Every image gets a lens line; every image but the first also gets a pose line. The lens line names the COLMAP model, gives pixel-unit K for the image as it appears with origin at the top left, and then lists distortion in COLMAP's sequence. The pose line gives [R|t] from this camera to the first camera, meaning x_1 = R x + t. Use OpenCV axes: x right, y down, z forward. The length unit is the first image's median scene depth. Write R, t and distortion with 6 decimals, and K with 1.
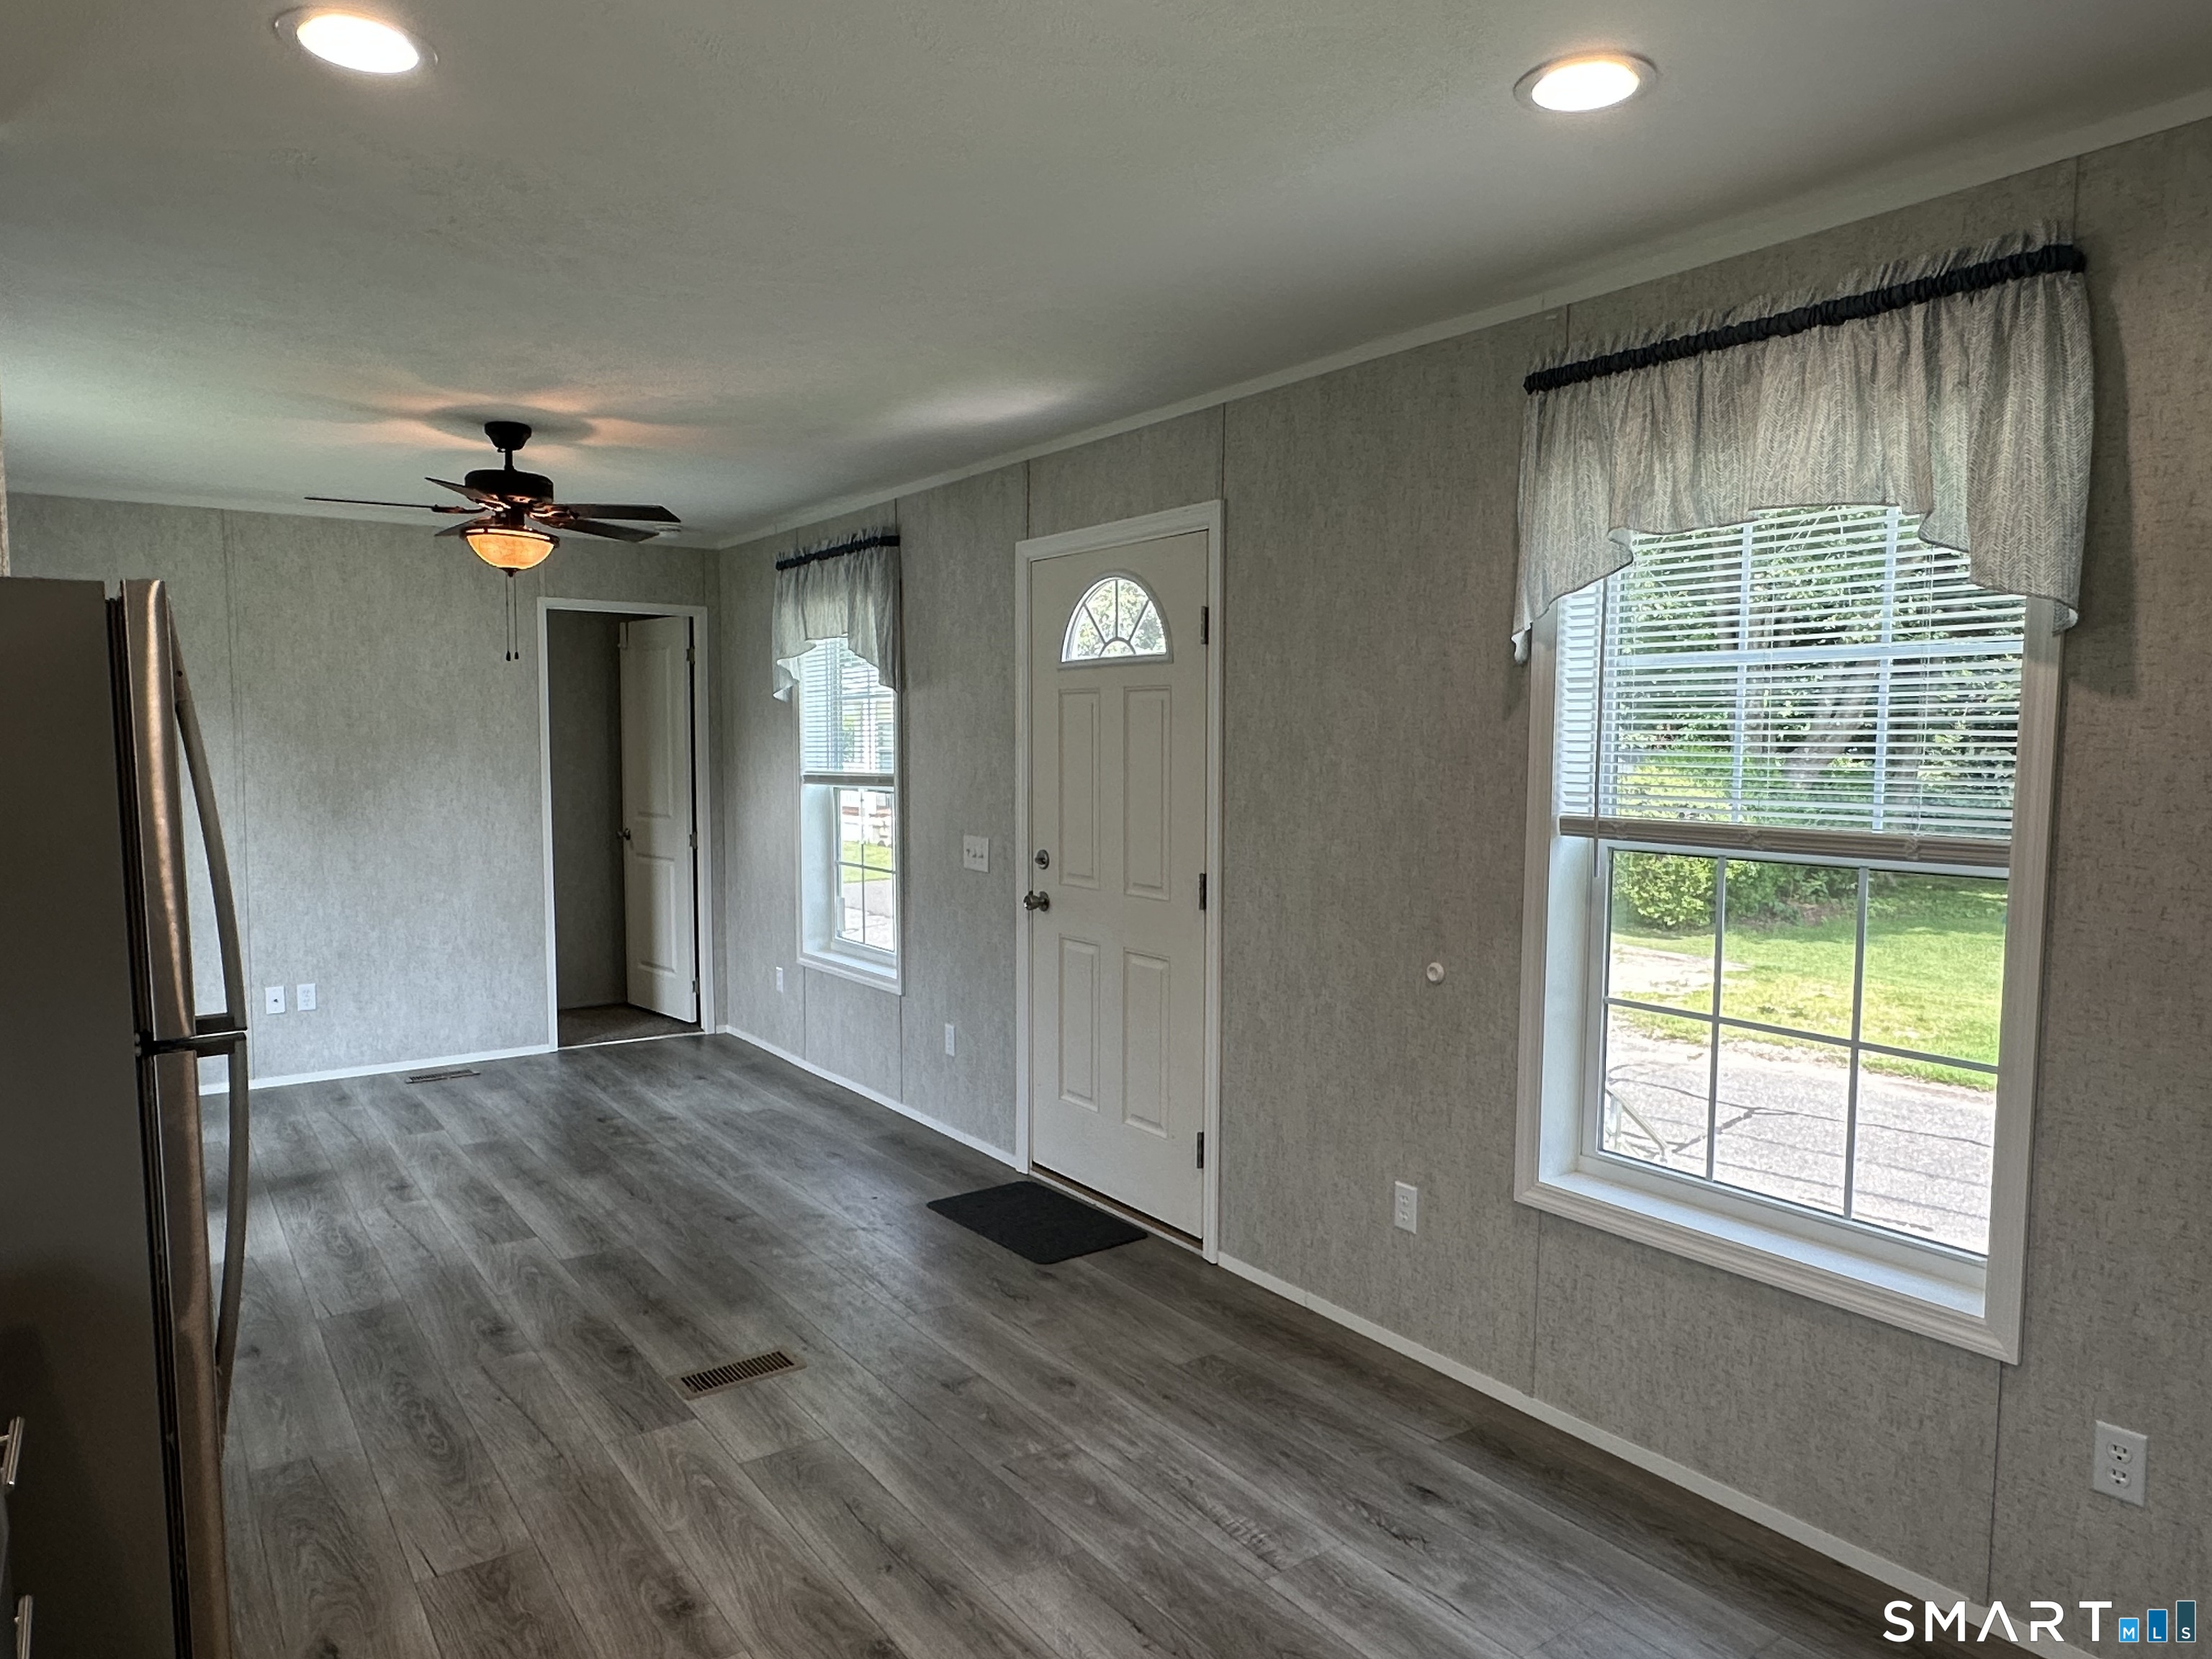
lens RADIAL K [[1406.1, 0, 1099.1], [0, 1406.1, 818.1], [0, 0, 1]] dist [-0.014254, 0.004748]
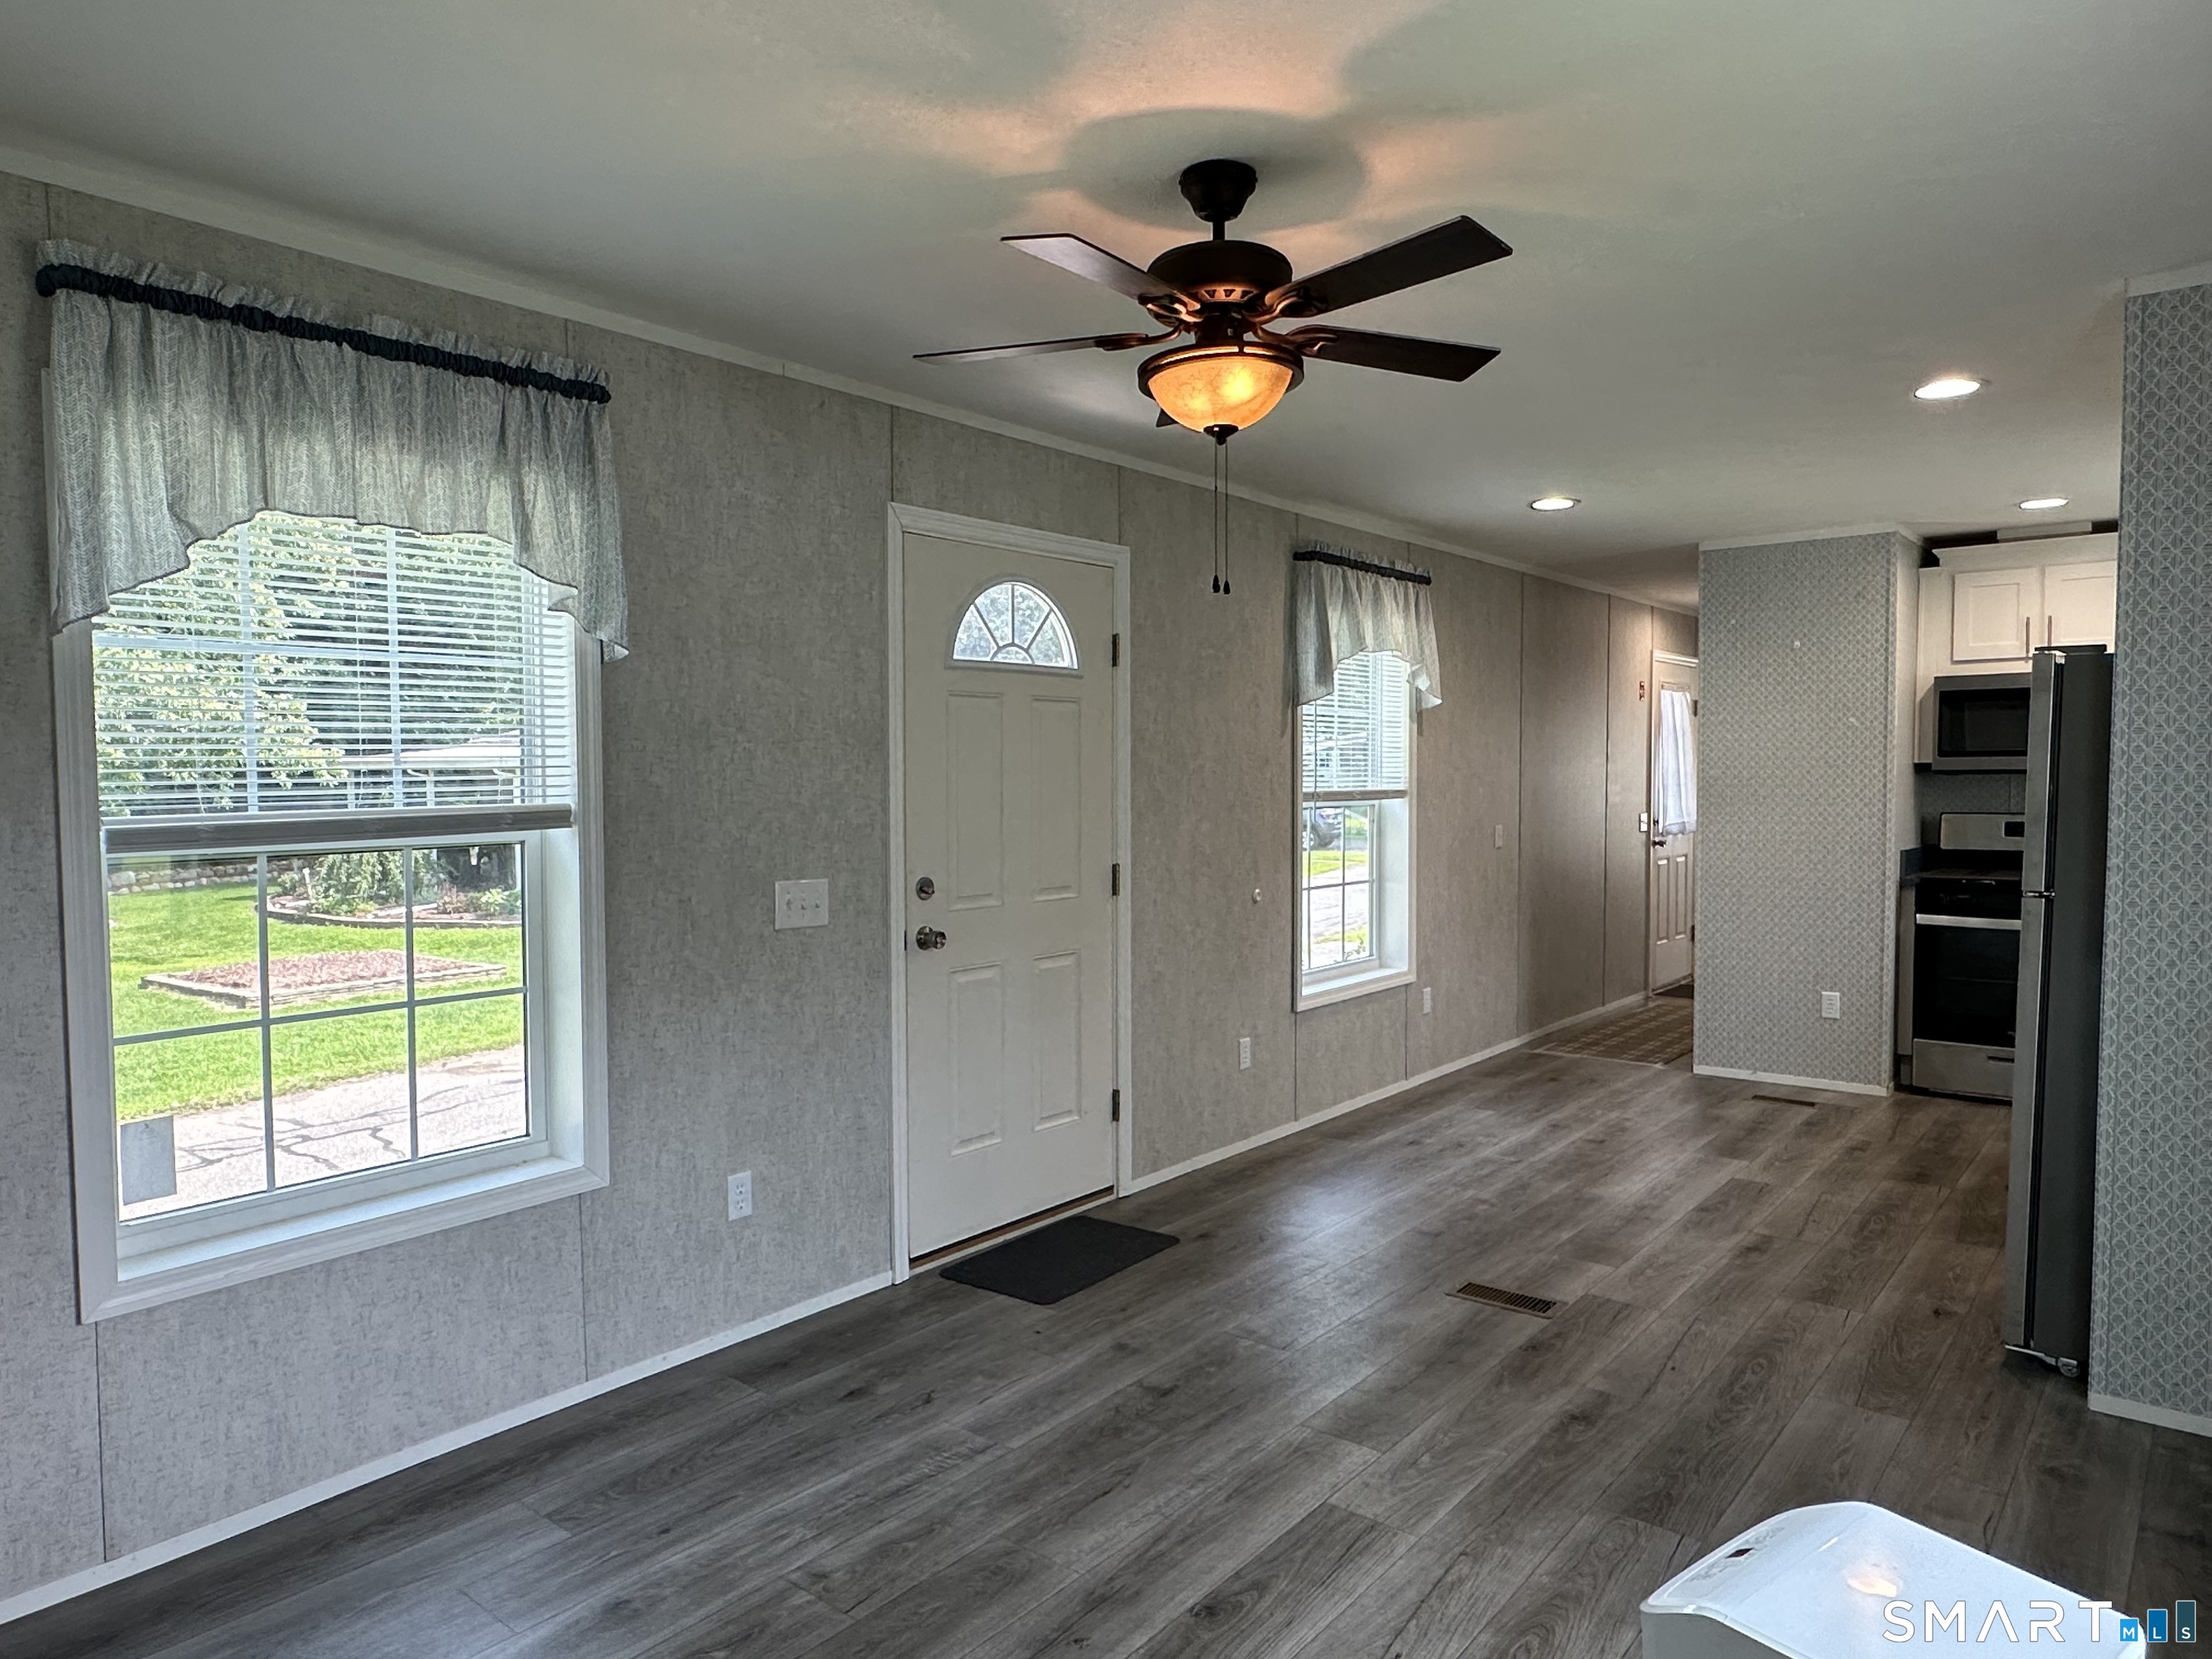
lens RADIAL K [[1406.1, 0, 1103.9], [0, 1406.1, 827.6], [0, 0, 1]] dist [-0.014254, 0.004748]
pose [[-0.259710, -0.039917, 0.964861, -0.985997], [0.064675, 0.996183, 0.058621, -0.055704], [-0.963518, 0.077627, -0.256137, 1.239867]]
